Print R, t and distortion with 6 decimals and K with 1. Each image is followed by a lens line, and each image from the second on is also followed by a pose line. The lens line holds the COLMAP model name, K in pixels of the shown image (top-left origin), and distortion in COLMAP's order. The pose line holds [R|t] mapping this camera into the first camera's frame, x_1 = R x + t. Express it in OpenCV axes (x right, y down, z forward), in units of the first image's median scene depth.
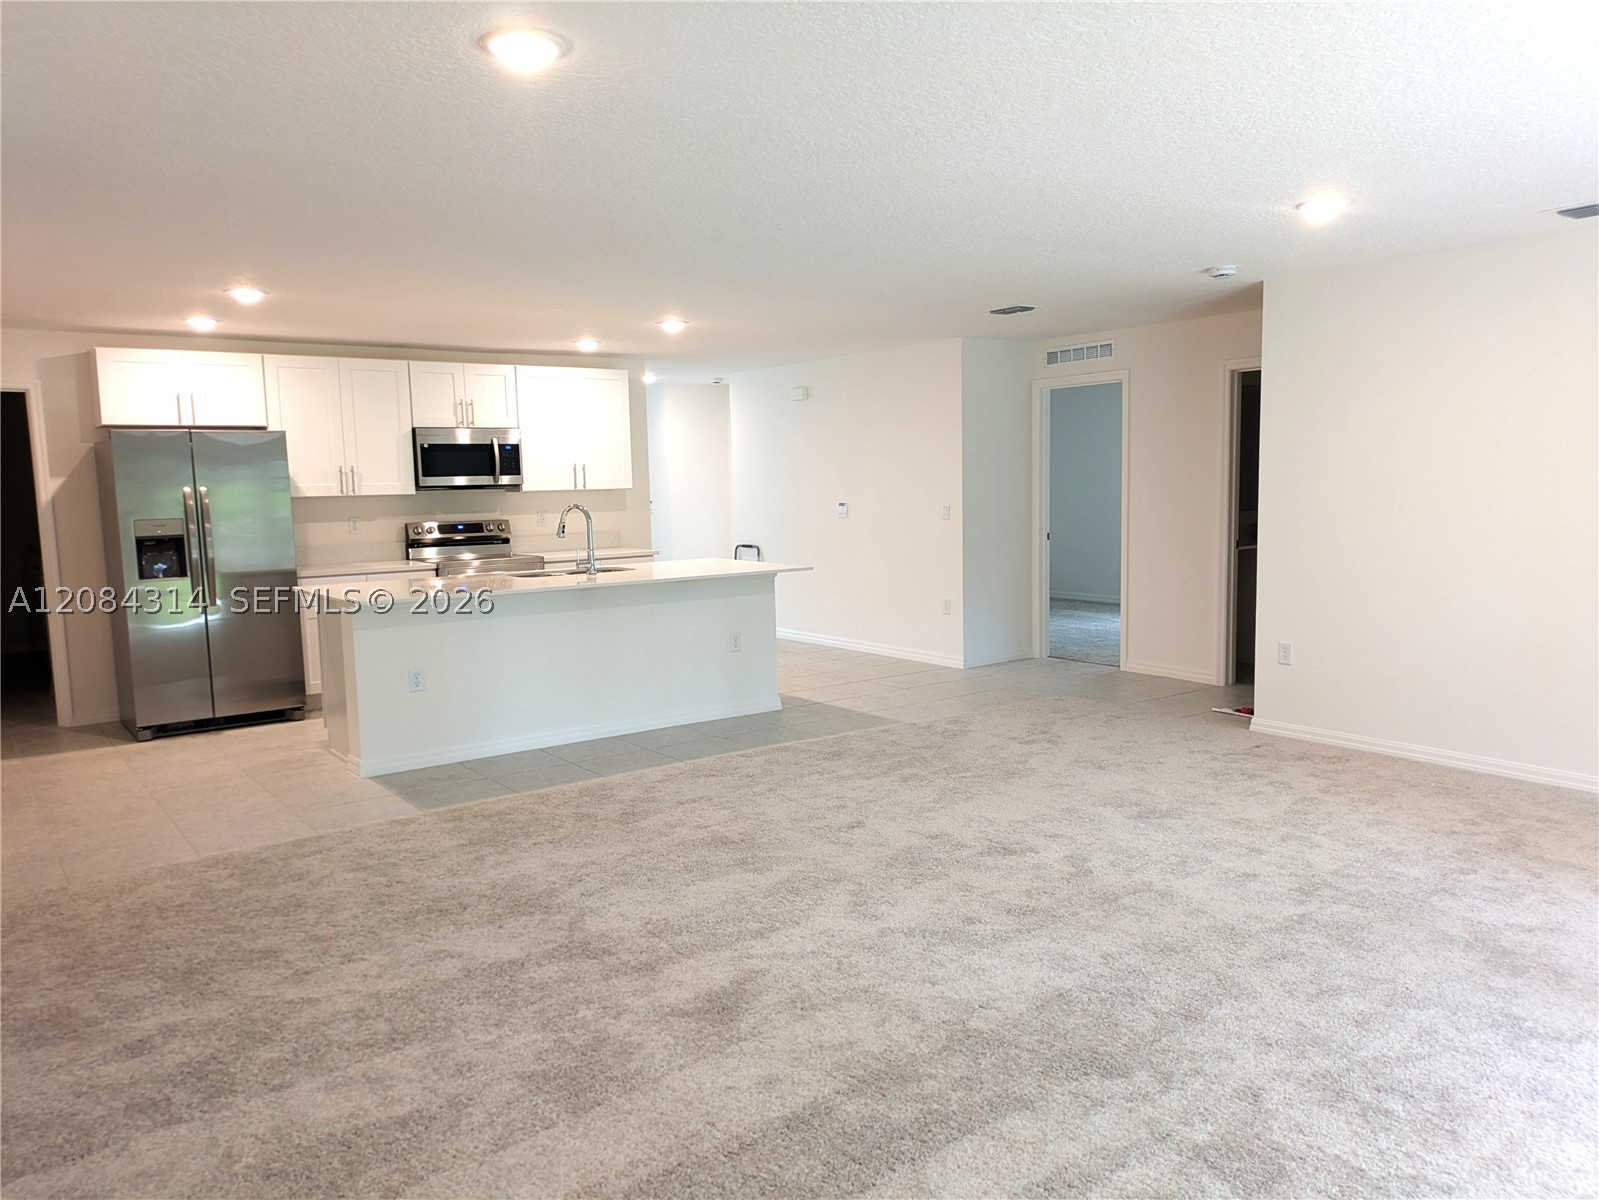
lens RADIAL K [[1183.3, 0, 790.8], [0, 1183.3, 609.7], [0, 0, 1]] dist [0.057167, -0.049750]
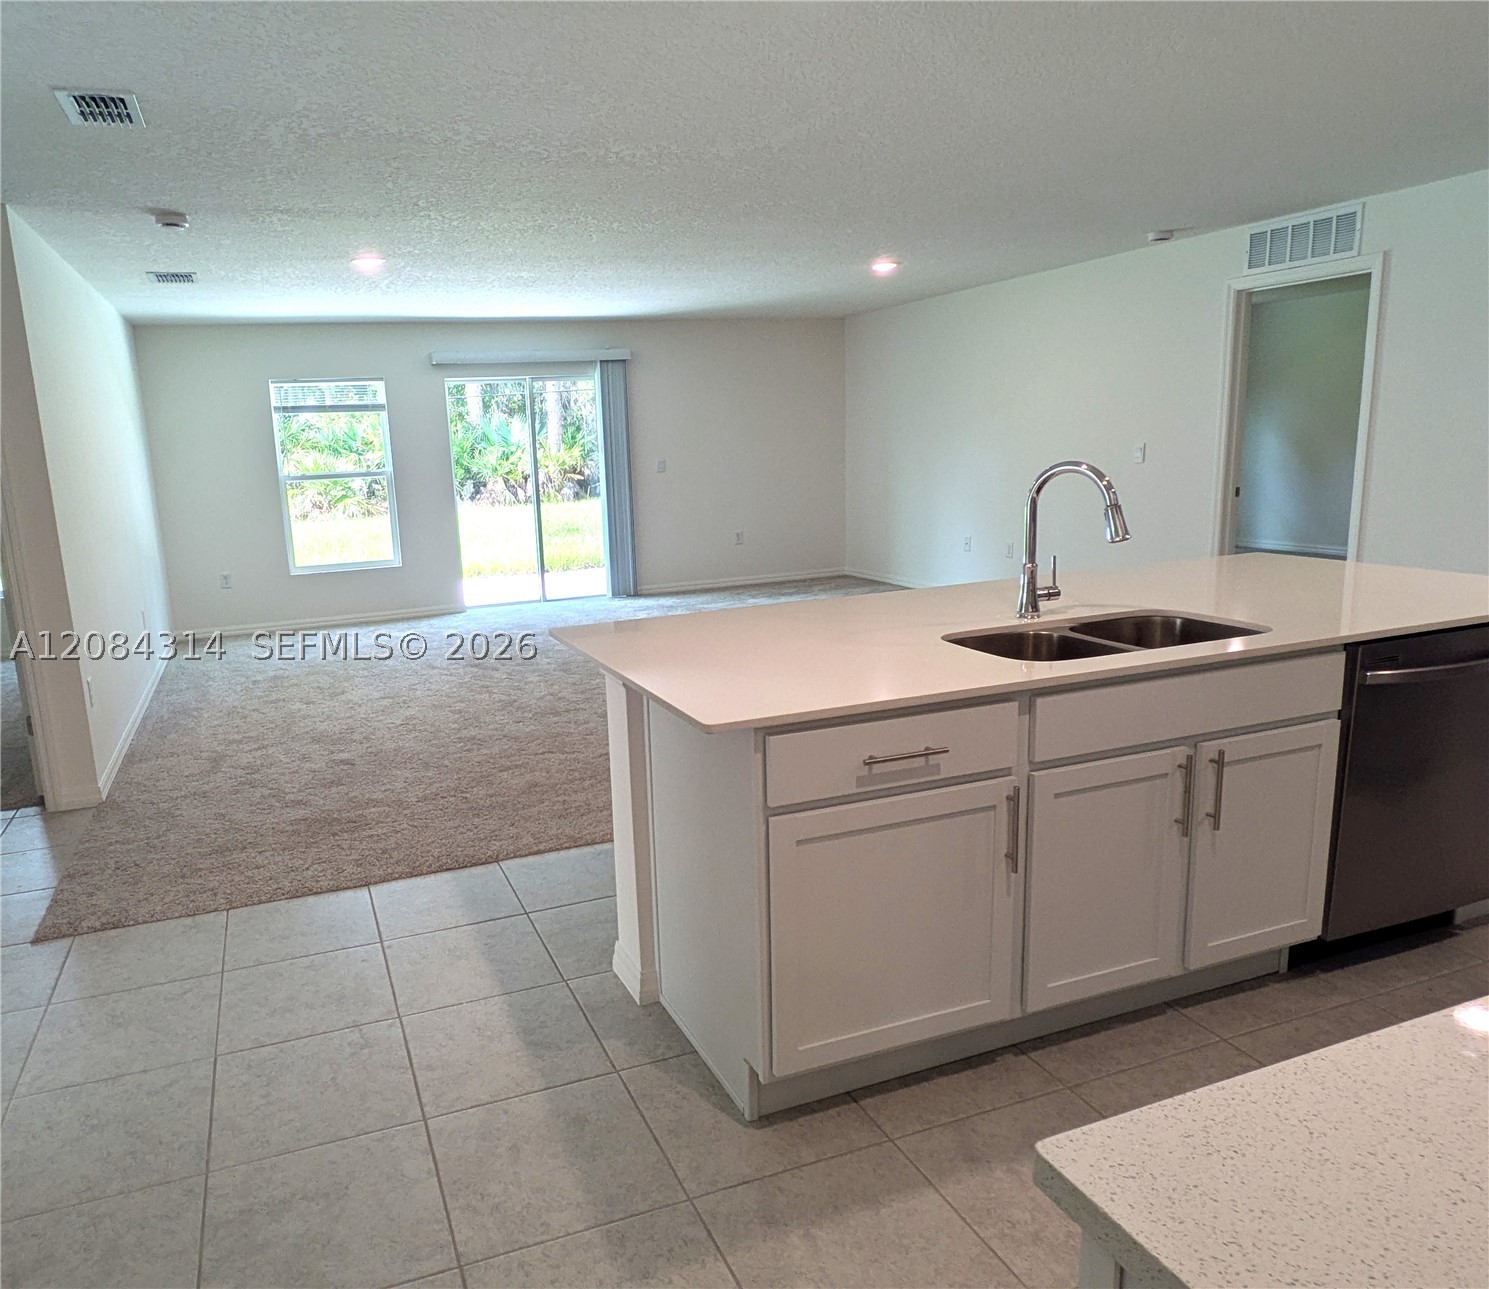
lens RADIAL K [[1044.2, 0, 632.9], [0, 1044.2, 650.1], [0, 0, 1]] dist [0.012518, -0.014594]
pose [[-0.956581, 0.009006, 0.291328, -0.218760], [0.099964, 0.949036, 0.298896, -0.243211], [-0.273789, 0.315040, -0.908729, 2.216214]]
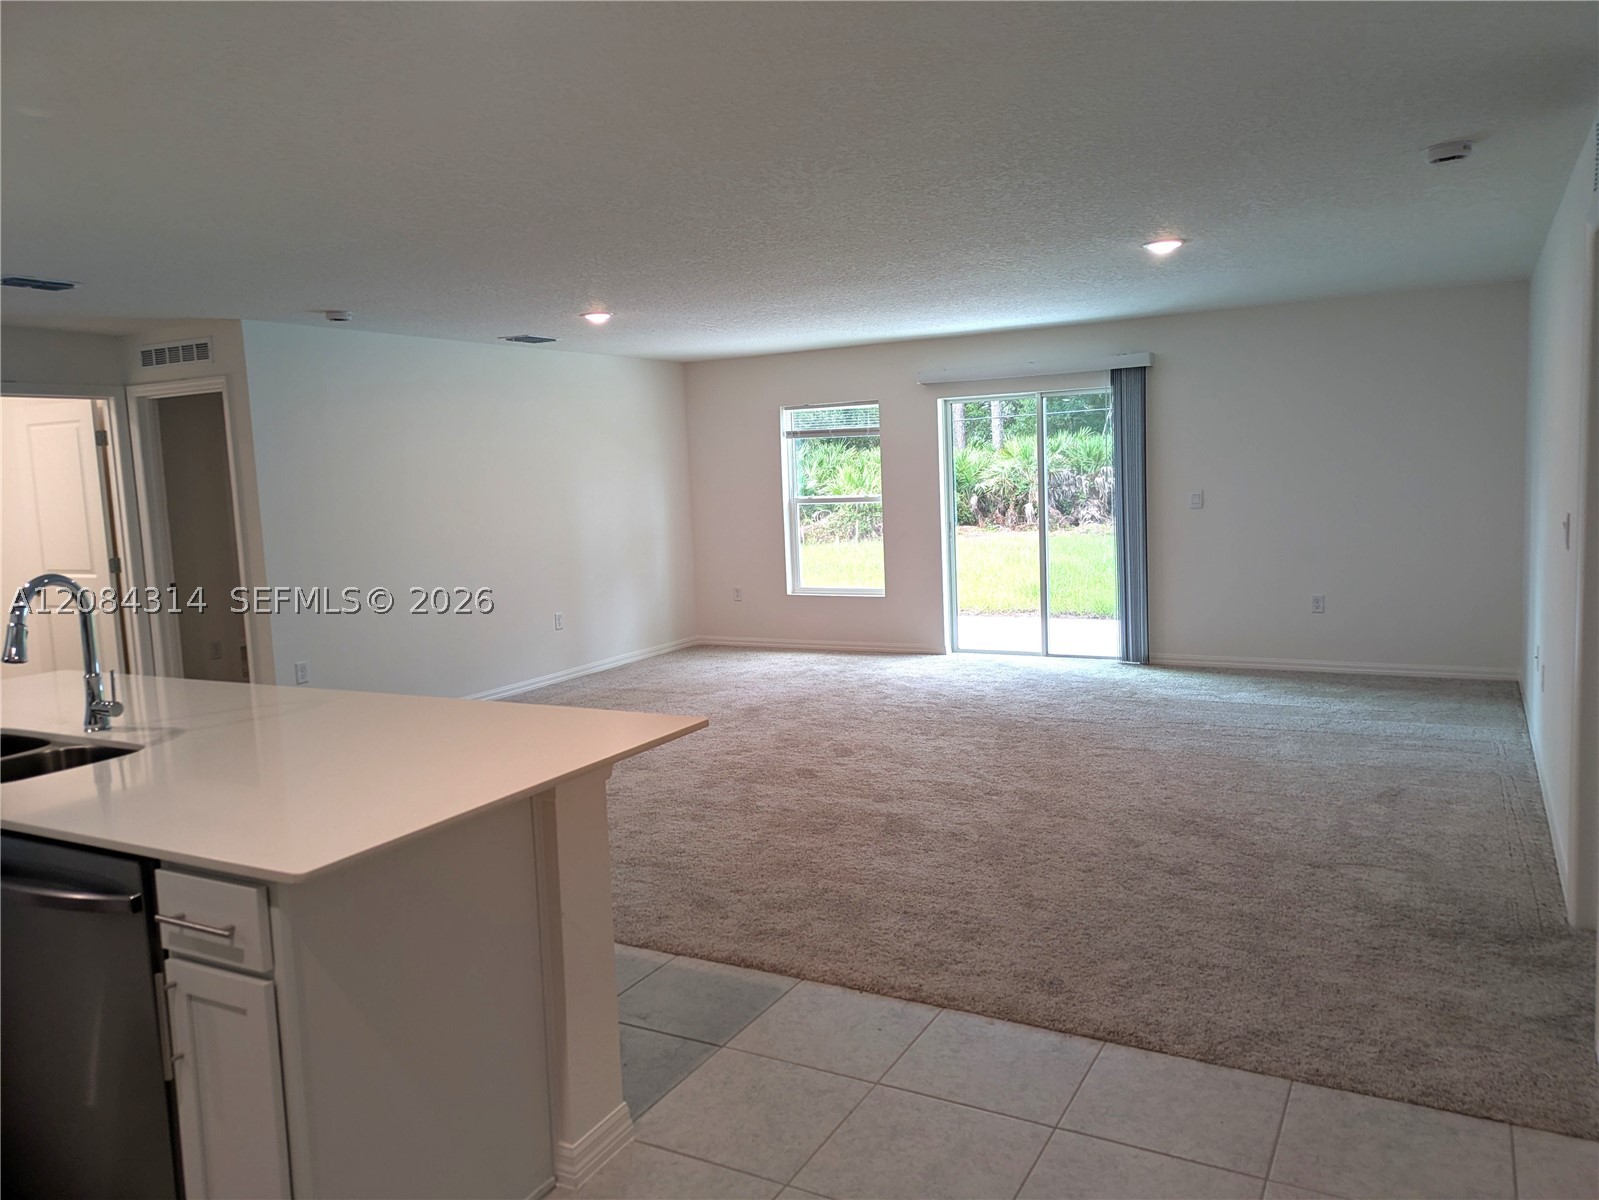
lens RADIAL K [[1183.3, 0, 804.6], [0, 1183.3, 592.3], [0, 0, 1]] dist [0.057167, -0.049750]
pose [[-0.428861, -0.055497, 0.901664, -1.074916], [0.153681, 0.979080, 0.133358, -0.156832], [-0.890203, 0.195761, -0.411360, 1.471990]]
